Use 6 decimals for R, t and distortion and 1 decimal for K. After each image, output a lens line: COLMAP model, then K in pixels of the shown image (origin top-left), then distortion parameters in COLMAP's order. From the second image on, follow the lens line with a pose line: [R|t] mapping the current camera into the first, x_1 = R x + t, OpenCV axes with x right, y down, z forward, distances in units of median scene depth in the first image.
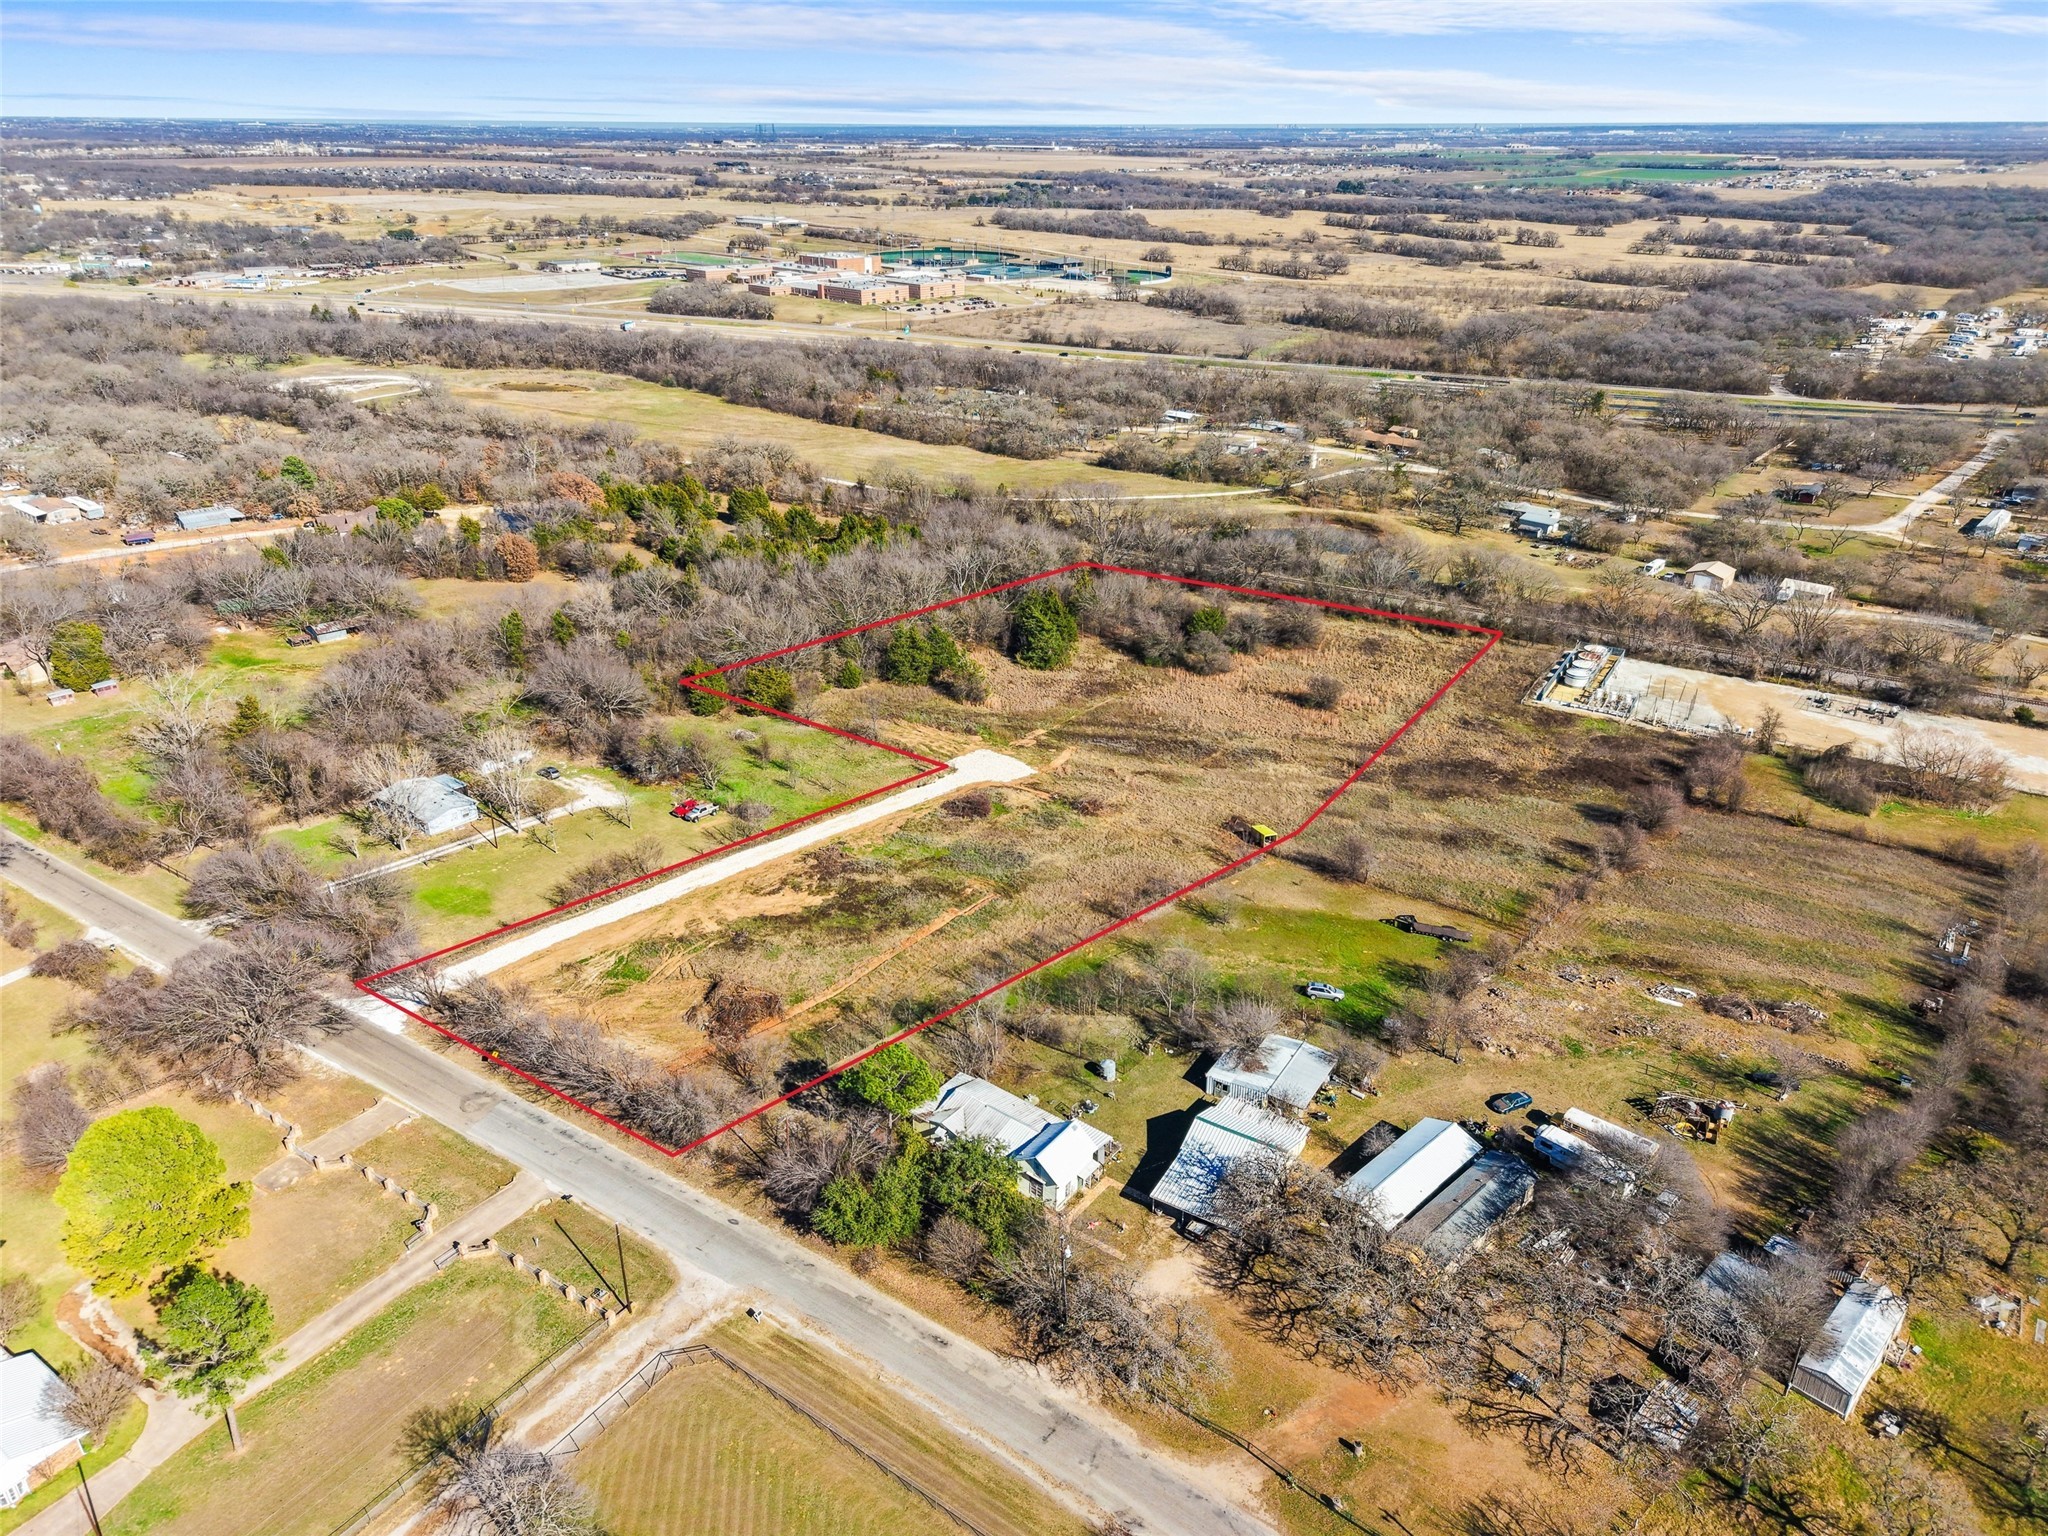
lens RADIAL K [[1380.8, 0, 1025.3], [0, 1380.8, 760.8], [0, 0, 1]] dist [0.066616, -0.026557]
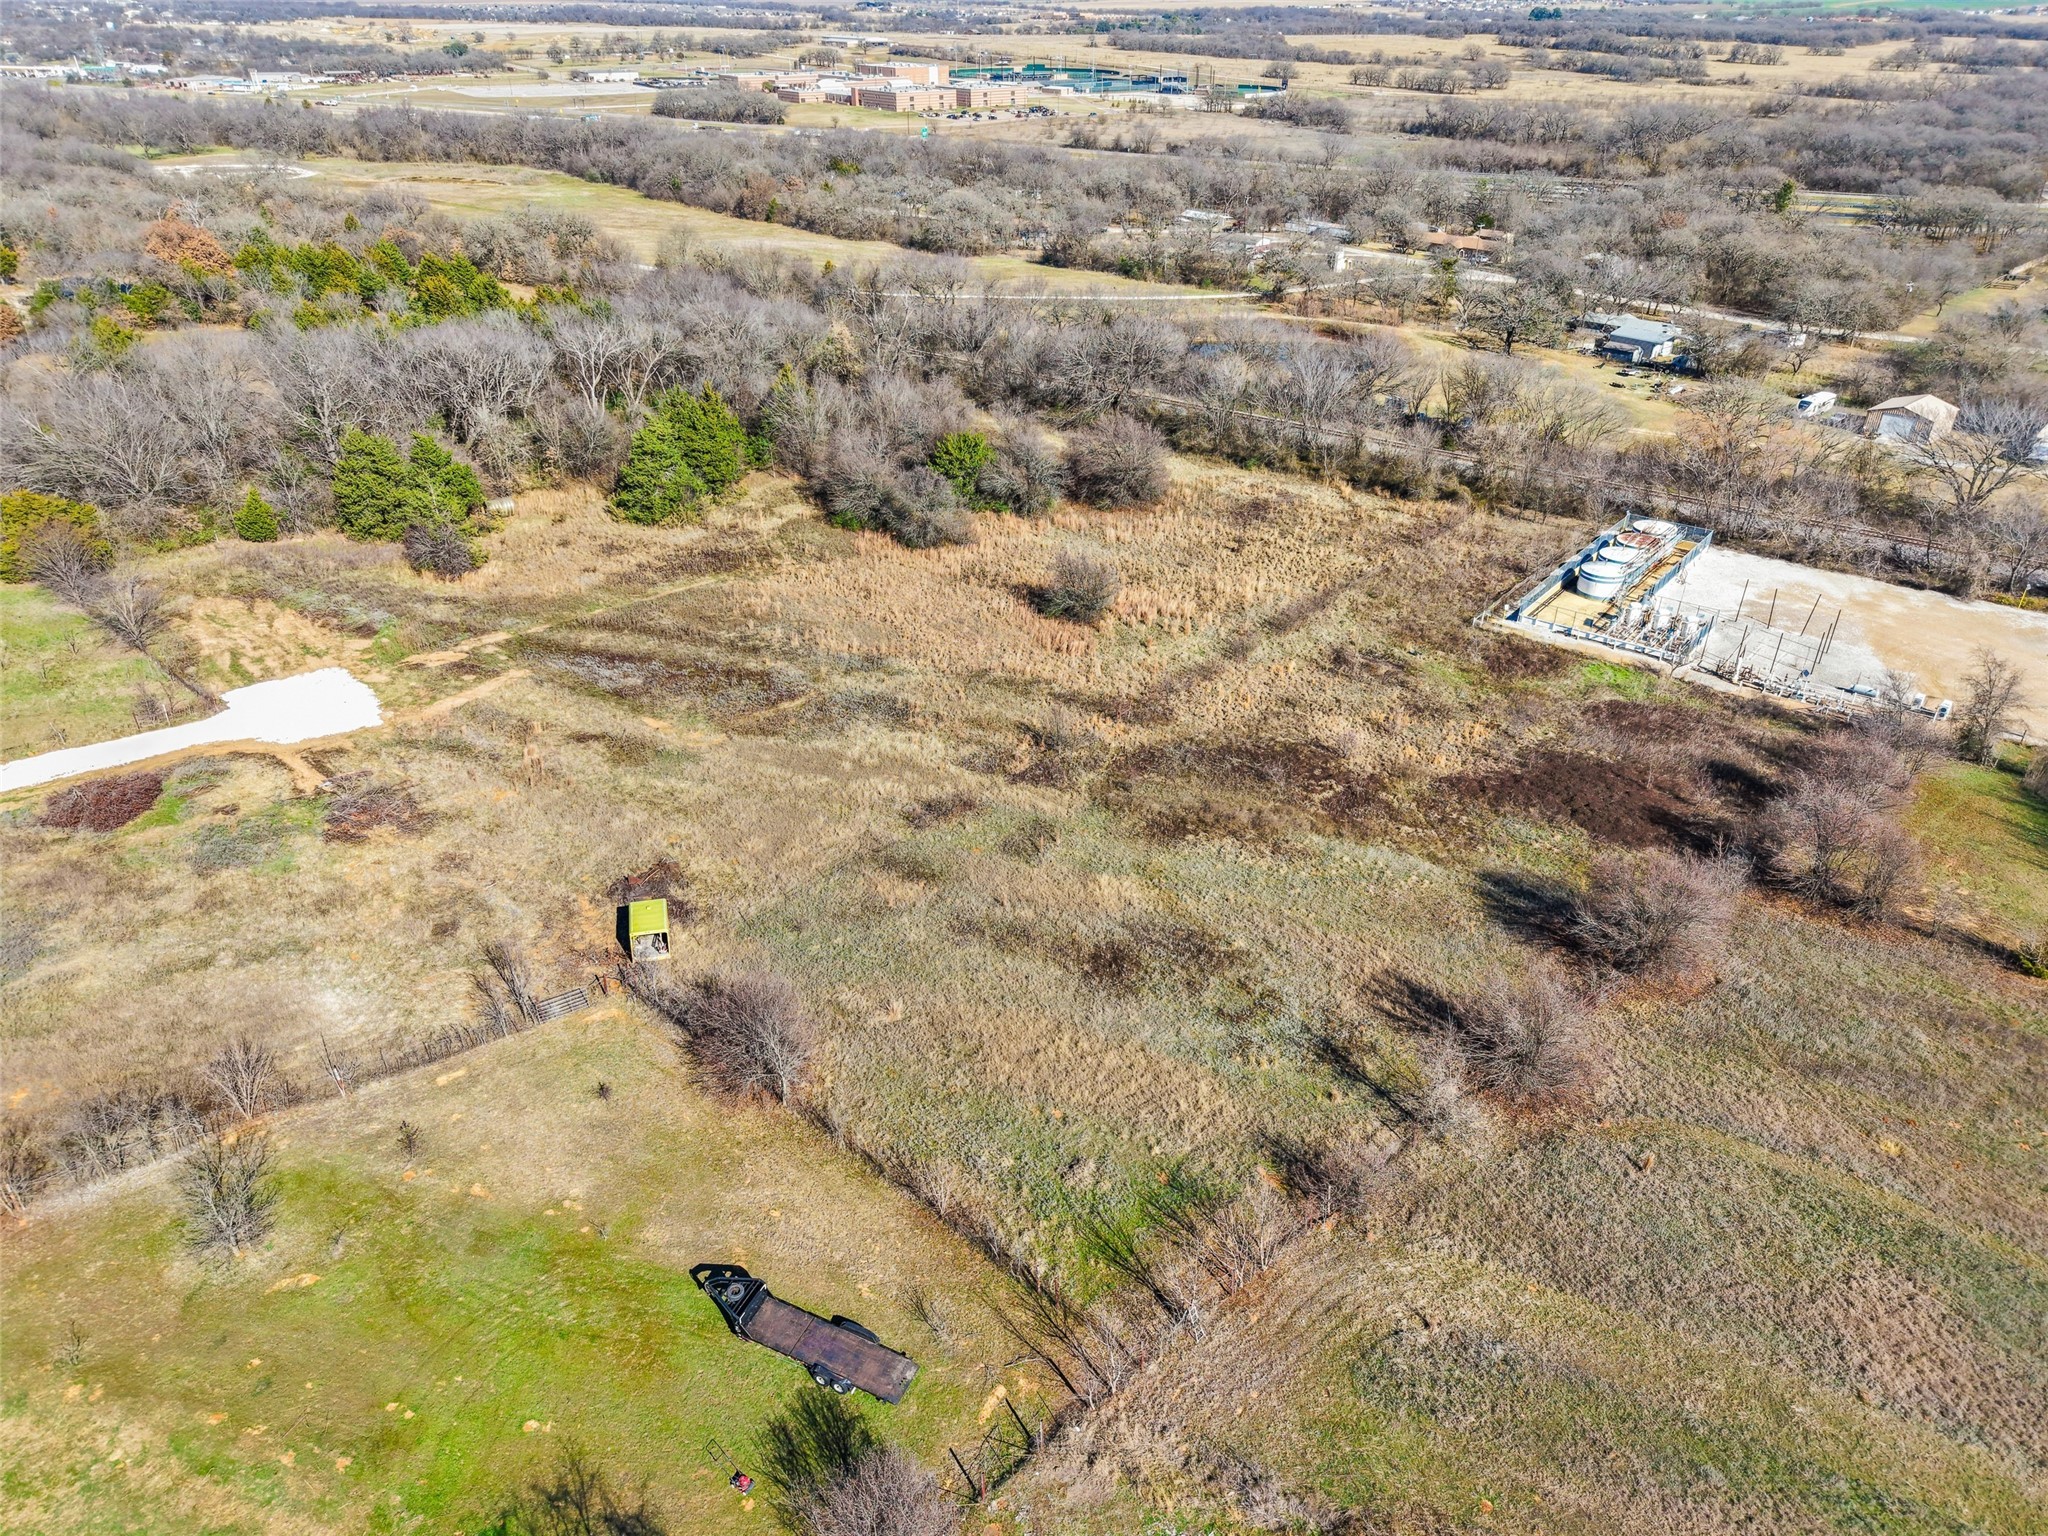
lens RADIAL K [[1380.8, 0, 1025.3], [0, 1380.8, 760.8], [0, 0, 1]] dist [0.066616, -0.026557]
pose [[0.992816, 0.056968, -0.105215, 0.208723], [-0.048575, 0.995555, 0.080684, -0.020813], [0.109344, -0.074993, 0.991171, 0.395396]]
